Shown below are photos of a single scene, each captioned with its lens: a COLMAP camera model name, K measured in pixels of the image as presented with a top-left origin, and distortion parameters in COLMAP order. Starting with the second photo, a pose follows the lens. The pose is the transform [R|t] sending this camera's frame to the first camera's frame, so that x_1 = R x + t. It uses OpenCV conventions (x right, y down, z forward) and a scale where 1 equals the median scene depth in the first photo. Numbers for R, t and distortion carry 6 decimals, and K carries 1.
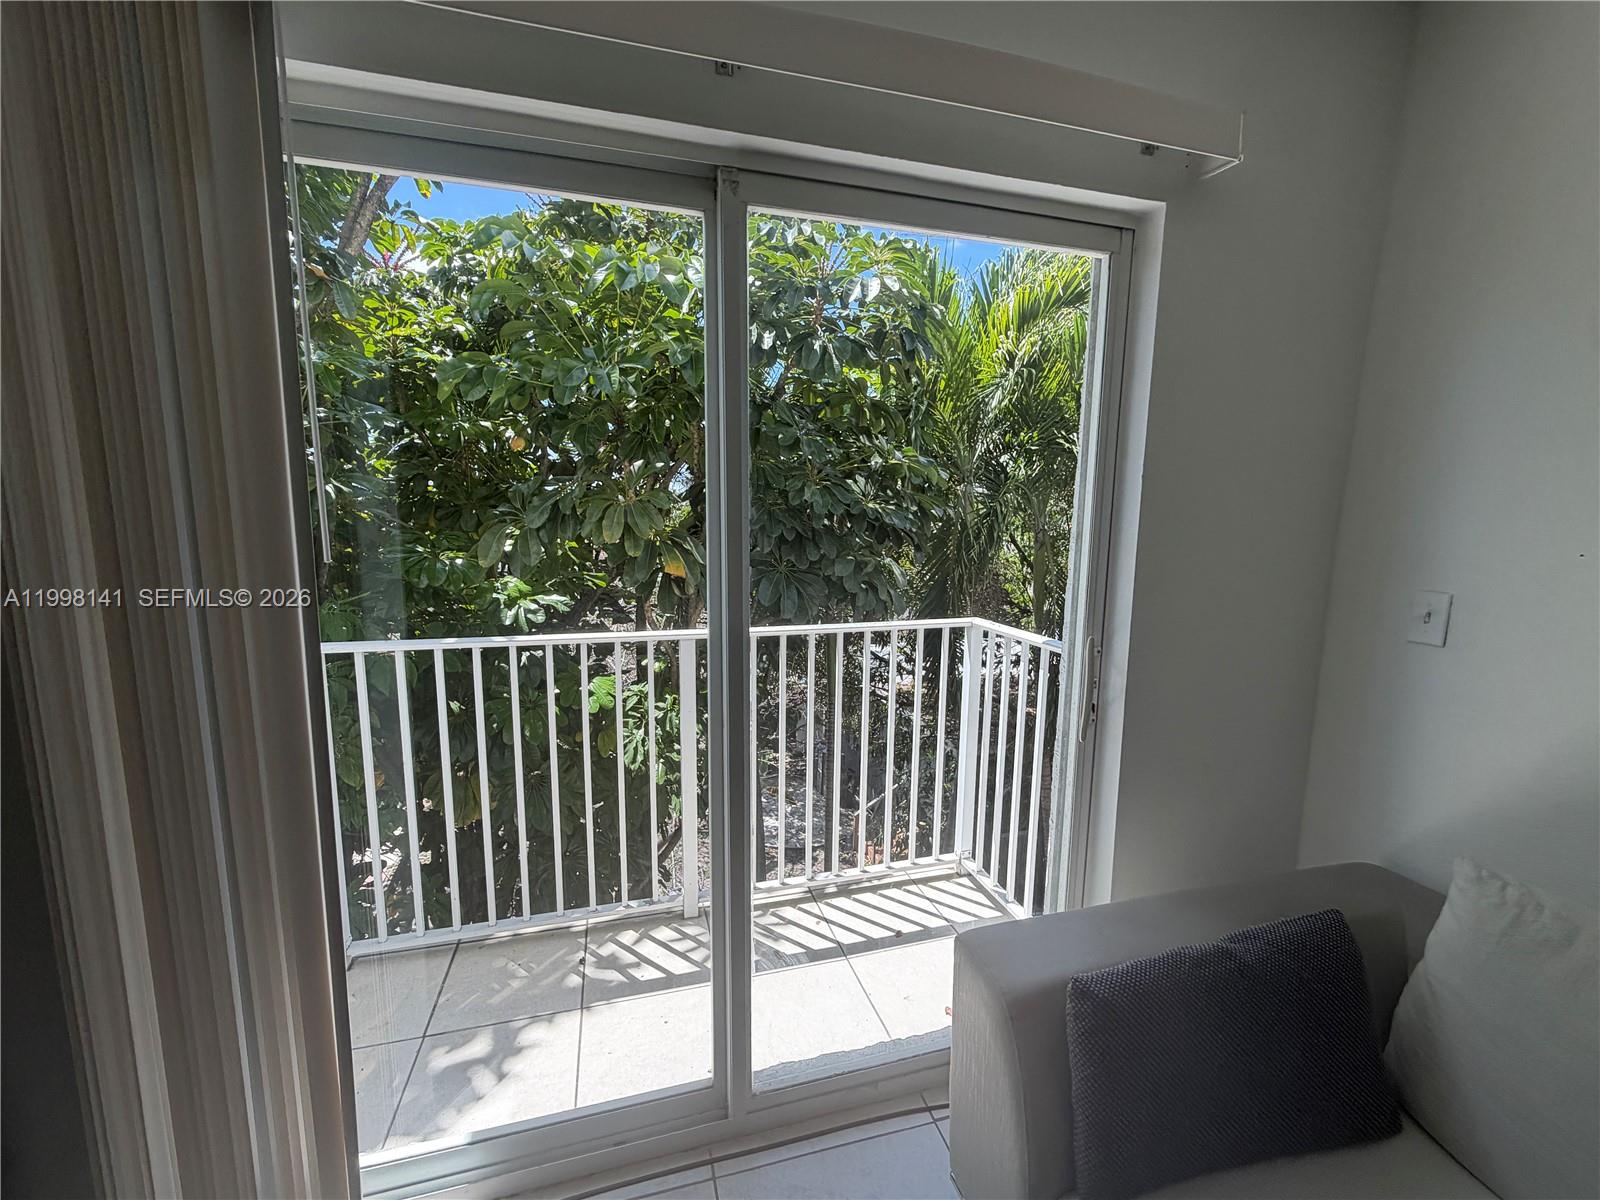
lens RADIAL K [[639.3, 0, 789.2], [0, 639.3, 597.8], [0, 0, 1]] dist [0.001391, -0.000002]
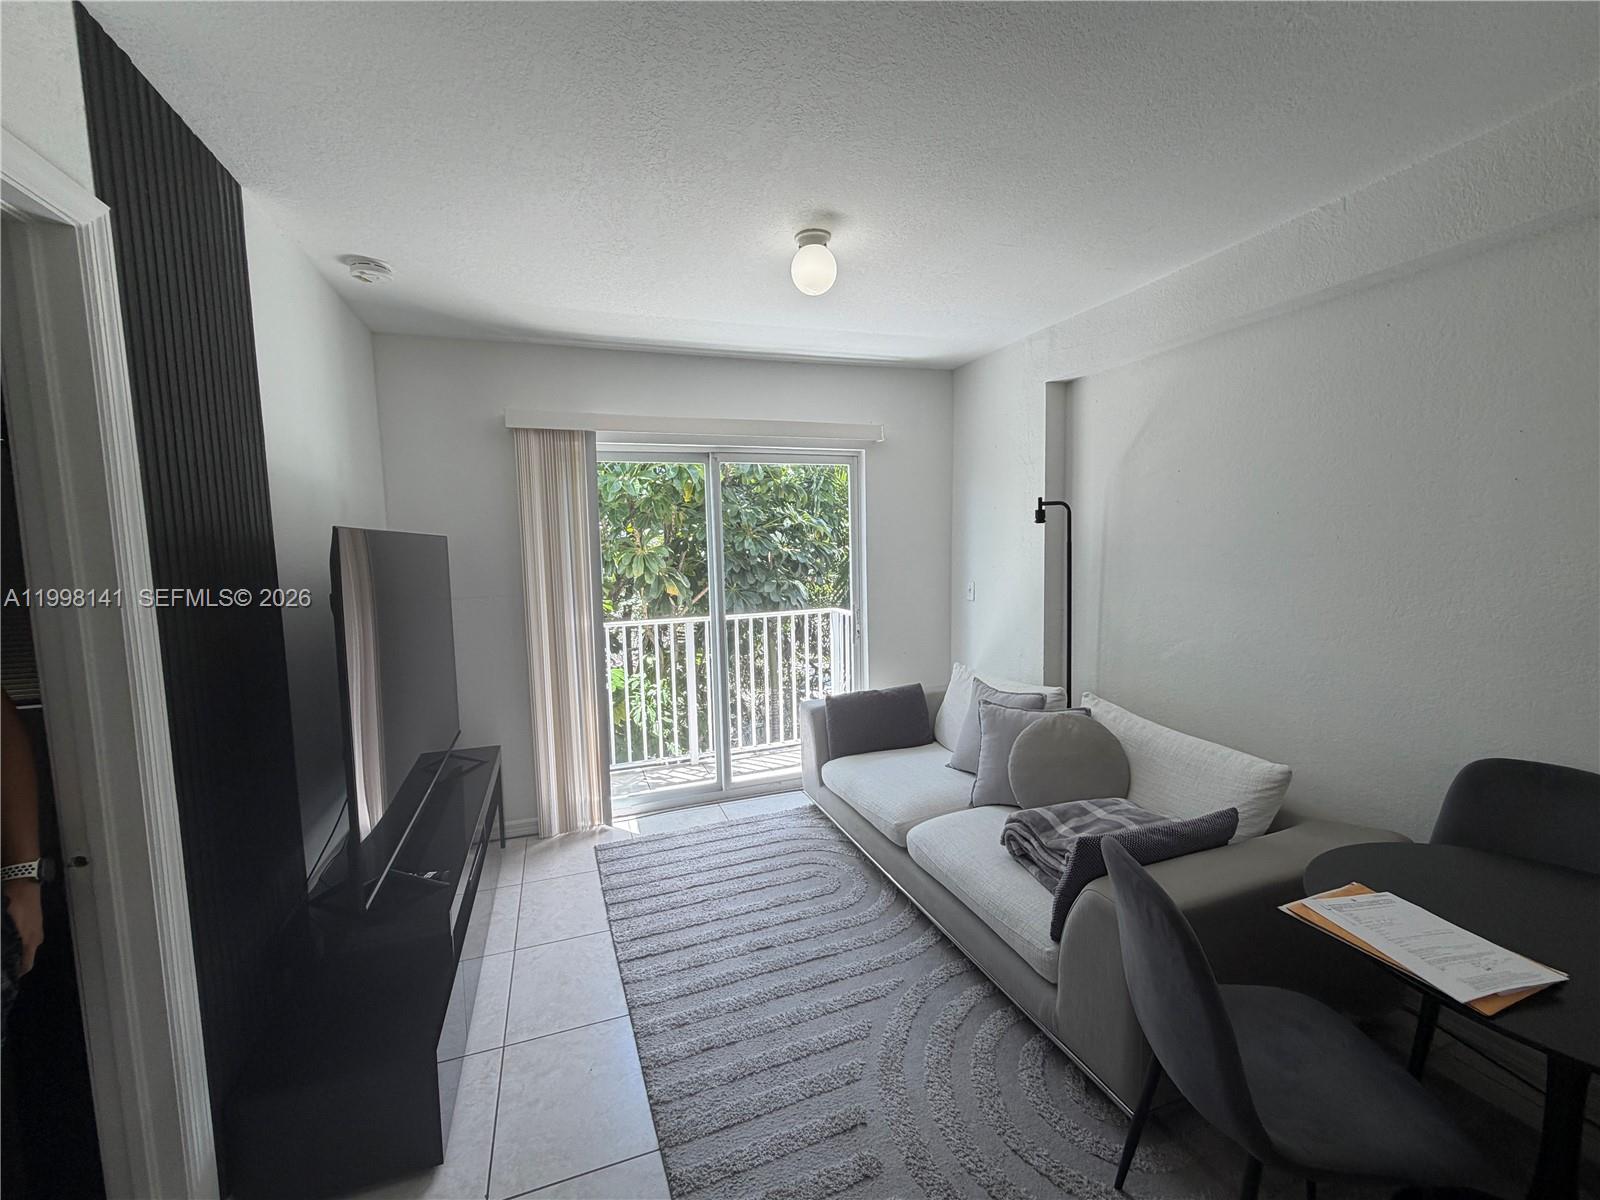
lens RADIAL K [[639.3, 0, 798.8], [0, 639.3, 599.8], [0, 0, 1]] dist [0.001391, -0.000002]
pose [[0.994347, -0.039587, 0.098527, -0.005252], [0.044300, 0.997953, -0.046114, 0.058454], [-0.096500, 0.050218, 0.994065, -0.591218]]
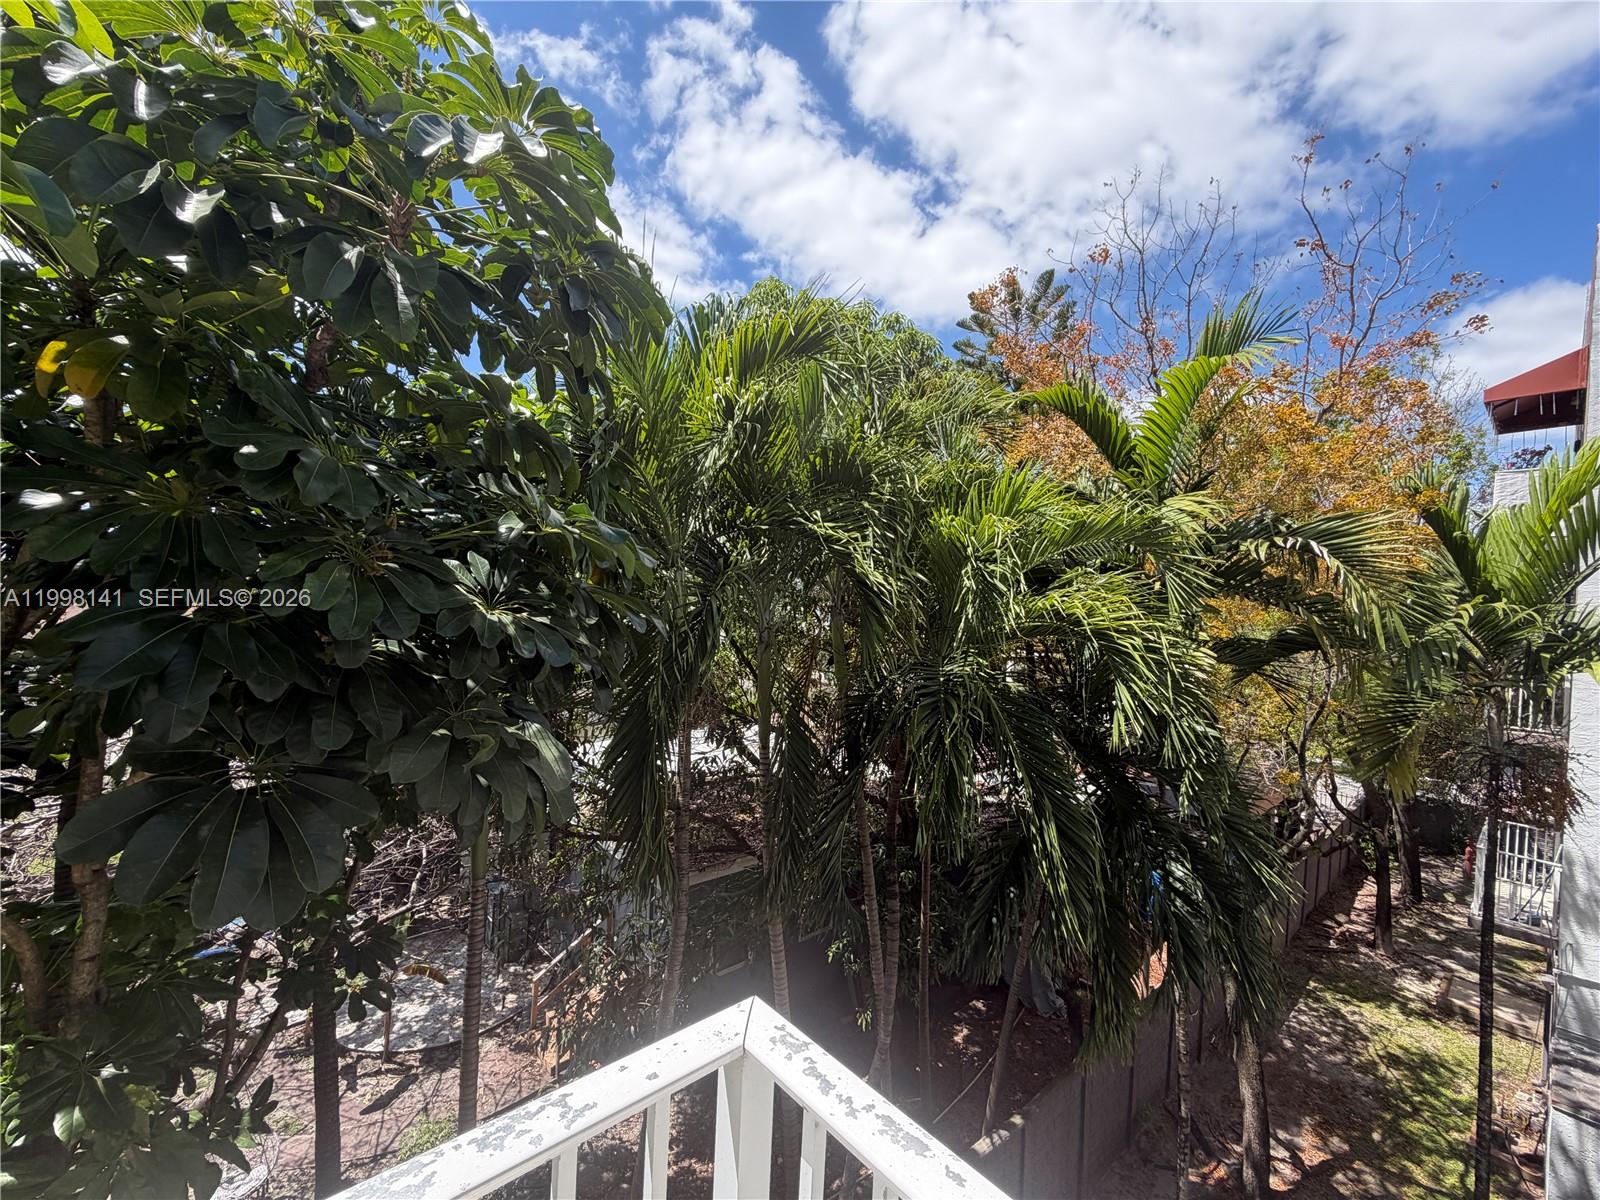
lens RADIAL K [[639.3, 0, 790.5], [0, 639.3, 602.4], [0, 0, 1]] dist [0.001391, -0.000002]
pose [[0.897643, 0.015357, 0.440456, 0.105227], [0.035261, 0.993686, -0.106509, -0.086930], [-0.439311, 0.111138, 0.891434, 0.432958]]
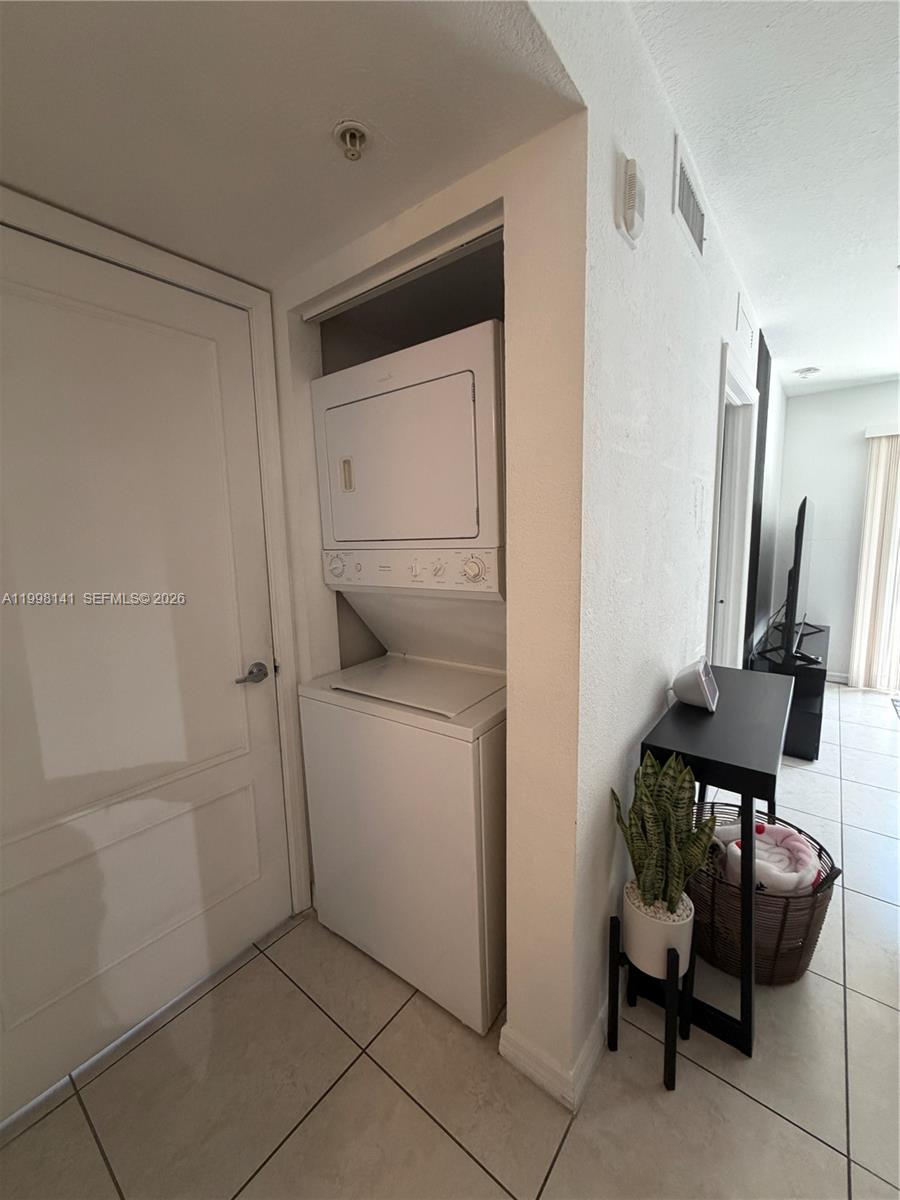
lens RADIAL K [[479.5, 0, 450.7], [0, 479.5, 602.4], [0, 0, 1]] dist [0.001391, -0.000002]
pose [[0.600344, 0.089980, -0.794664, 0.033879], [-0.081383, 0.995366, 0.051223, 0.175657], [0.795591, 0.033921, 0.604884, -1.171556]]
